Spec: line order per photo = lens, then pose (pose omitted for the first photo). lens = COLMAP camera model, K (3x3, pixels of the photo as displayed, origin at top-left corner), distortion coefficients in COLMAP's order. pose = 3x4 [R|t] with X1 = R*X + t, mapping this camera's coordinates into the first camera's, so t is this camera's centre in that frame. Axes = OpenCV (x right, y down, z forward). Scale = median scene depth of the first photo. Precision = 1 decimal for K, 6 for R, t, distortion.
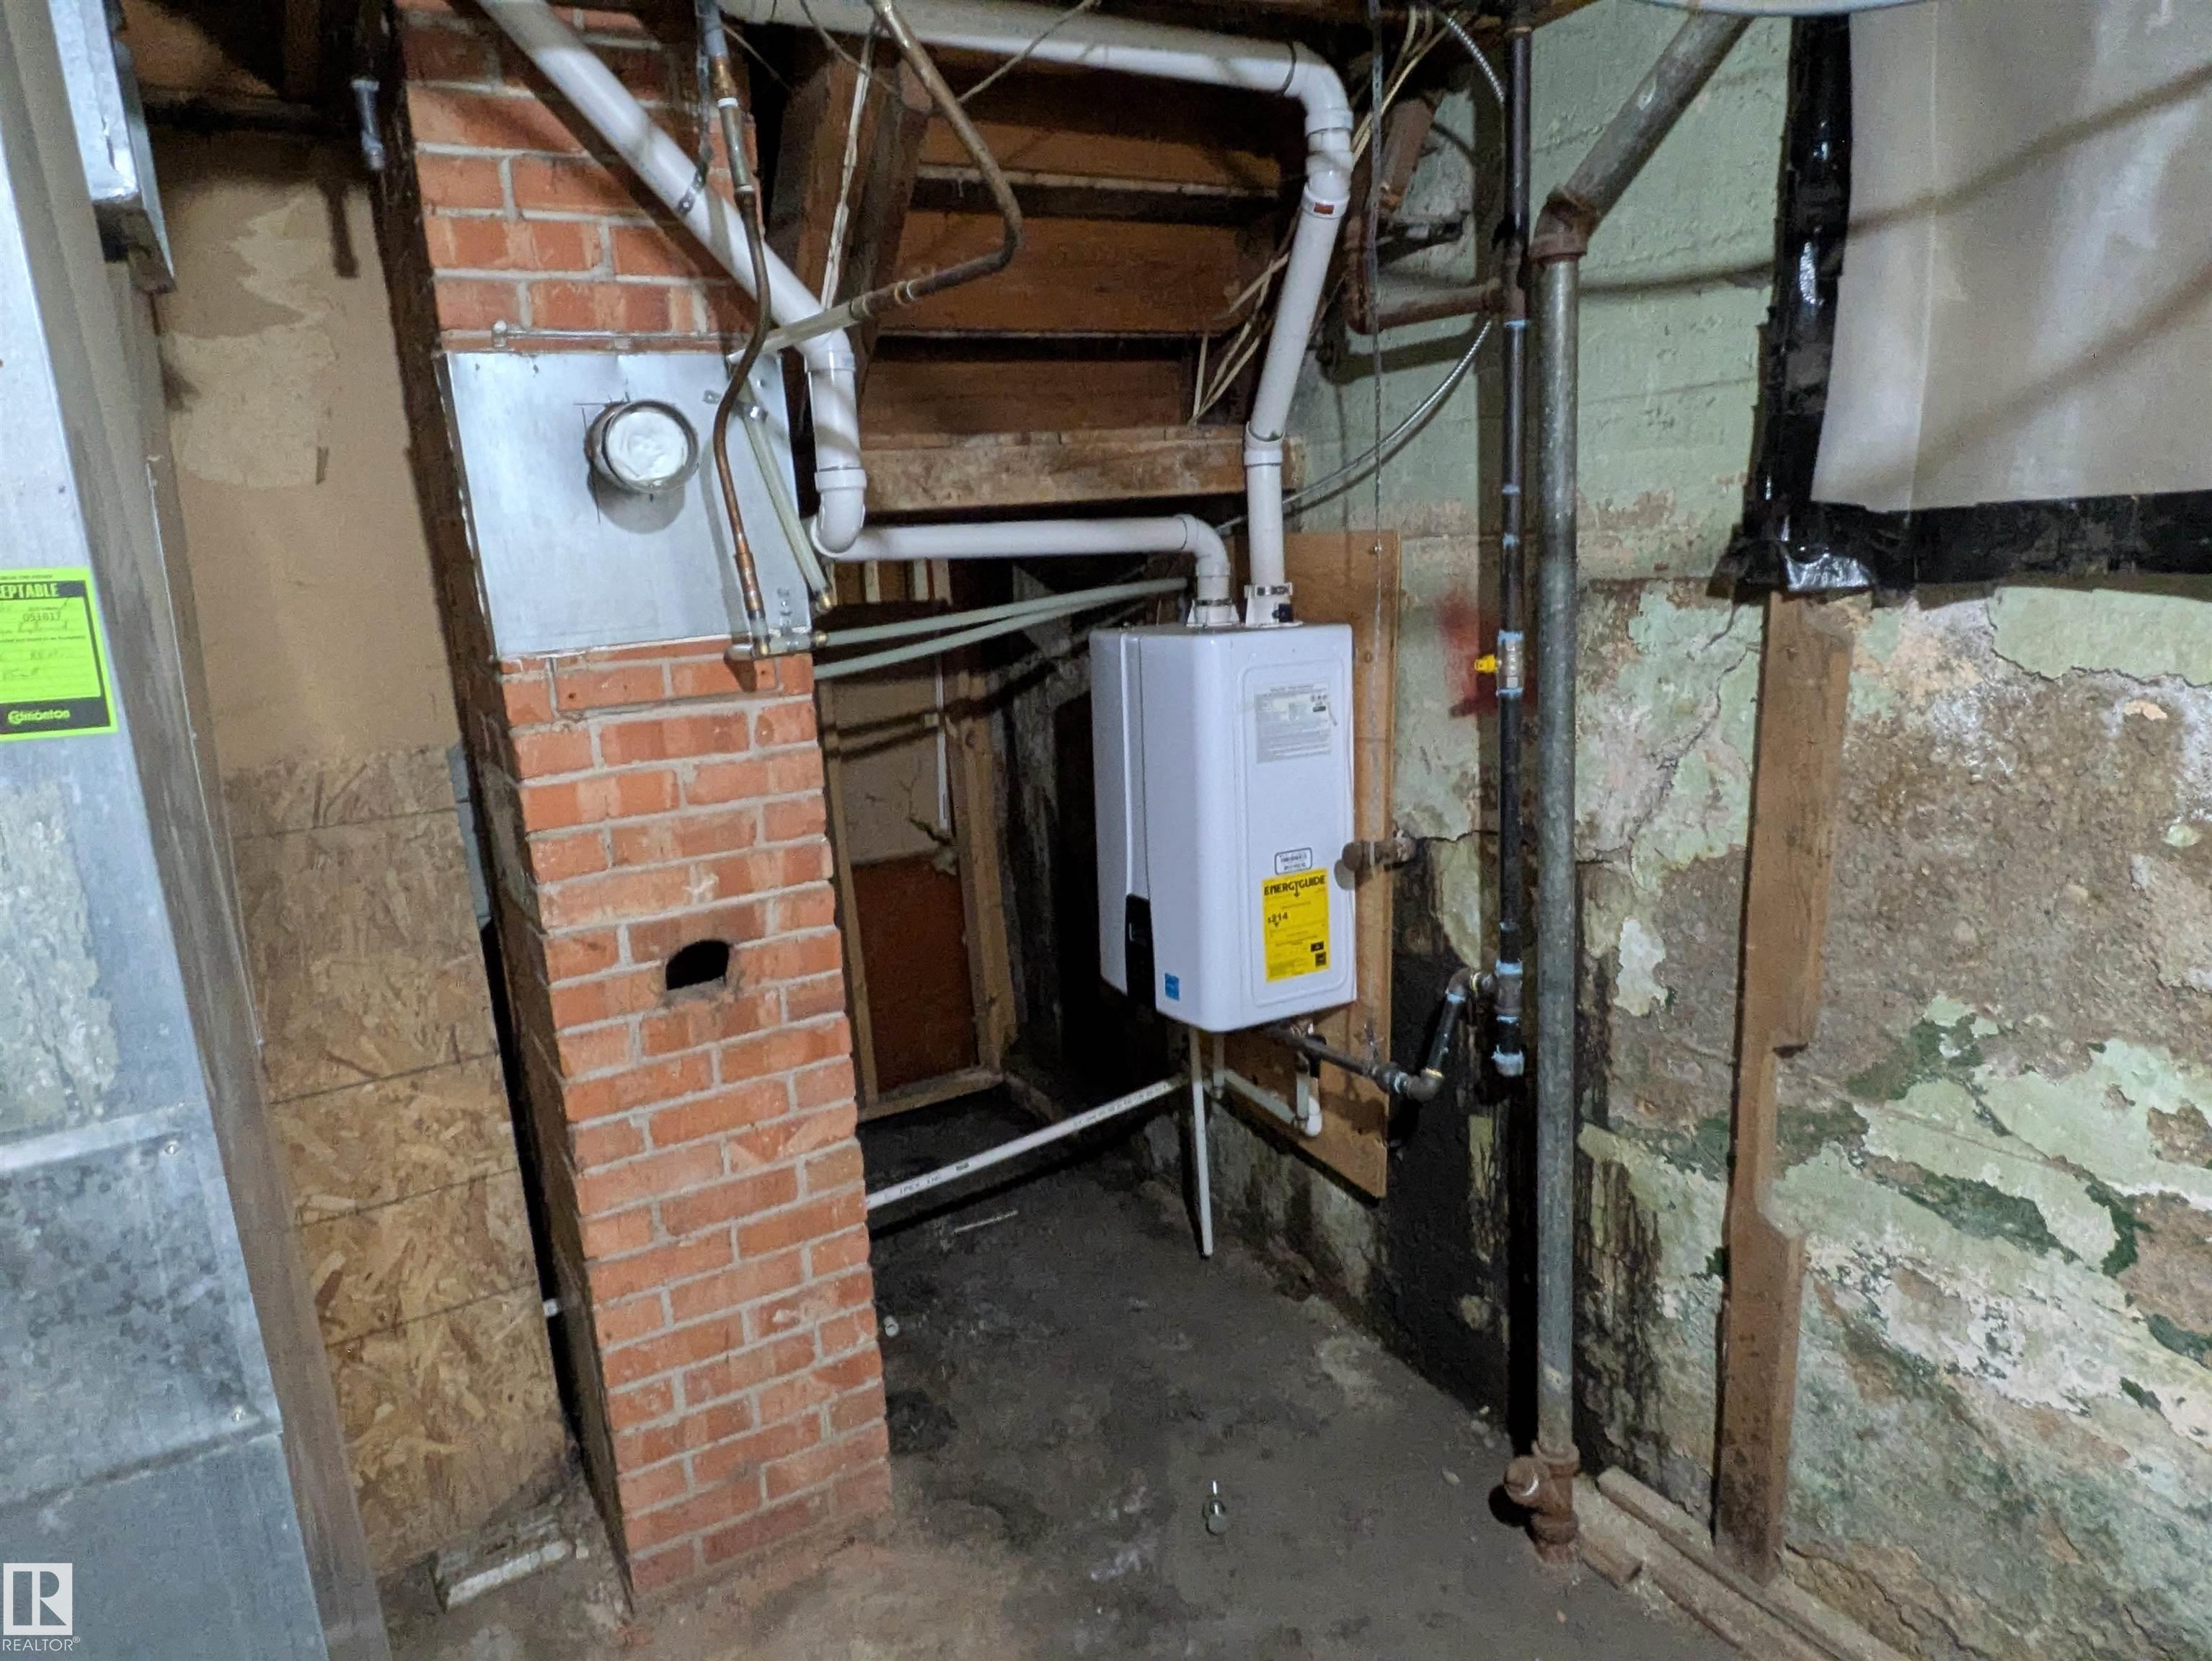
lens RADIAL K [[1354.2, 0, 1071.1], [0, 1354.2, 849.6], [0, 0, 1]] dist [0.003788, -0.013021]
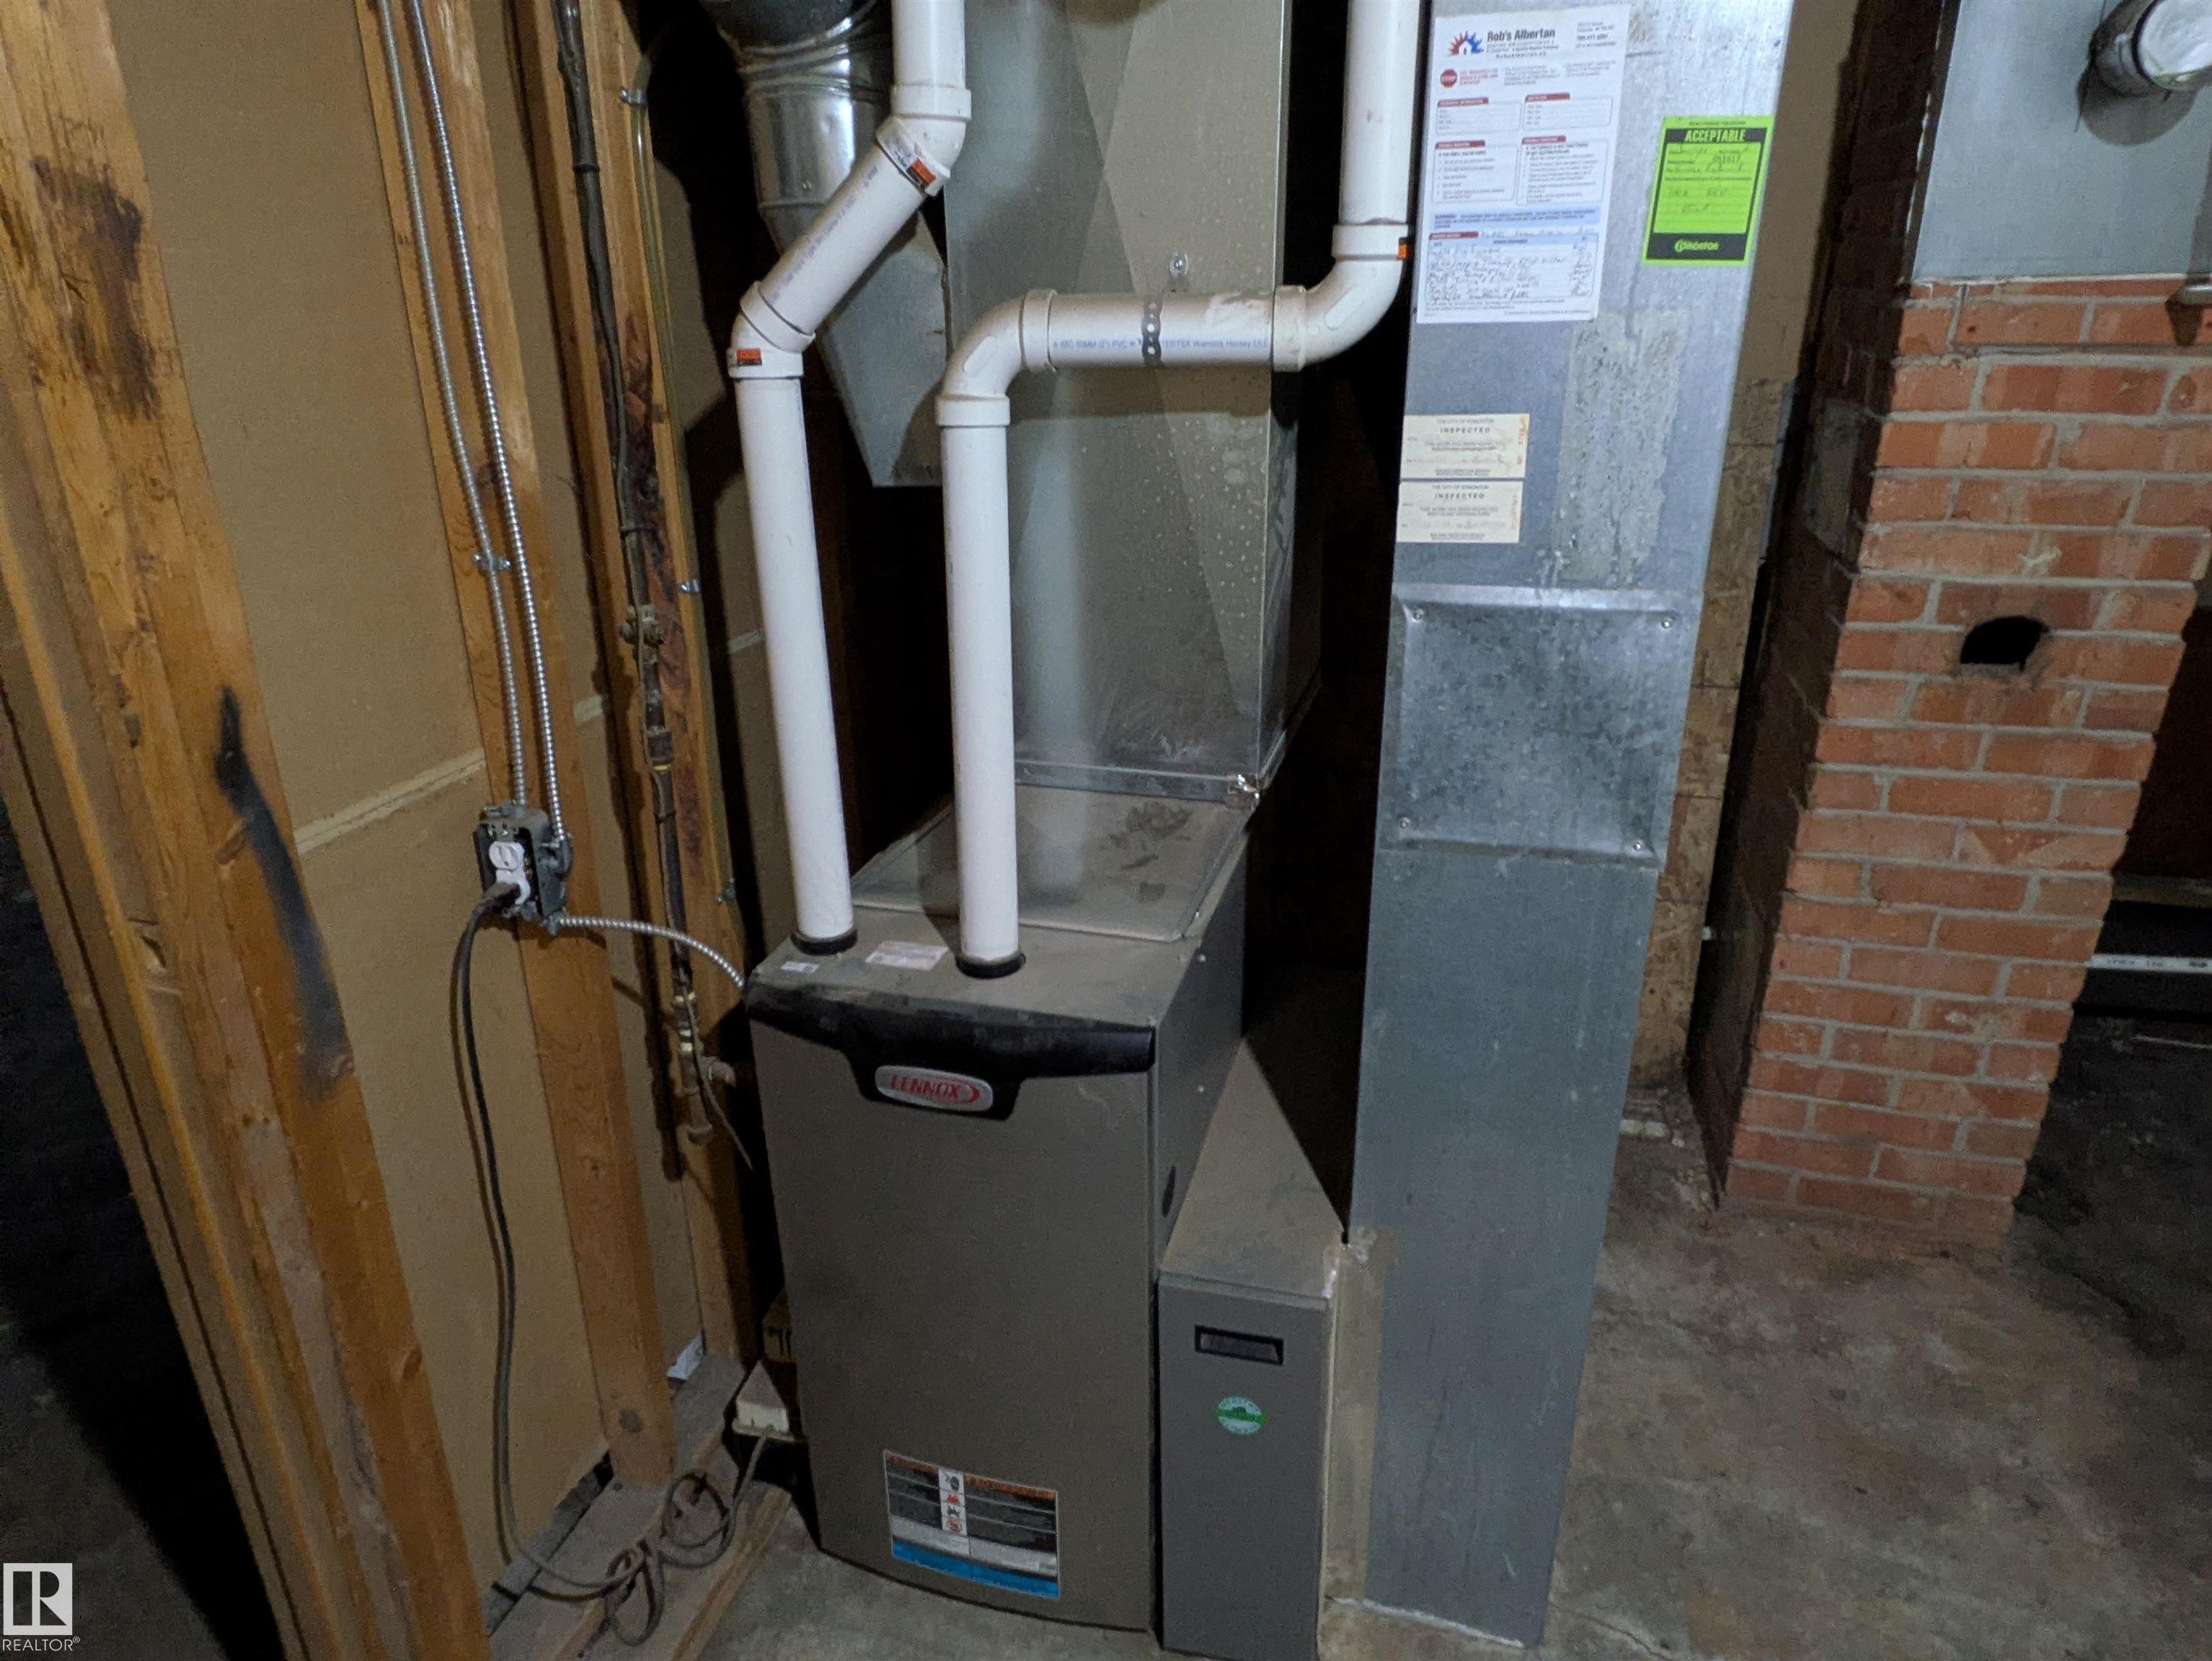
lens RADIAL K [[1354.2, 0, 1071.1], [0, 1354.2, 849.6], [0, 0, 1]] dist [0.003788, -0.013021]
pose [[0.704136, 0.317820, -0.634966, -0.087021], [-0.179777, 0.944896, 0.273589, 0.081646], [0.686930, -0.078492, 0.722473, -0.146747]]
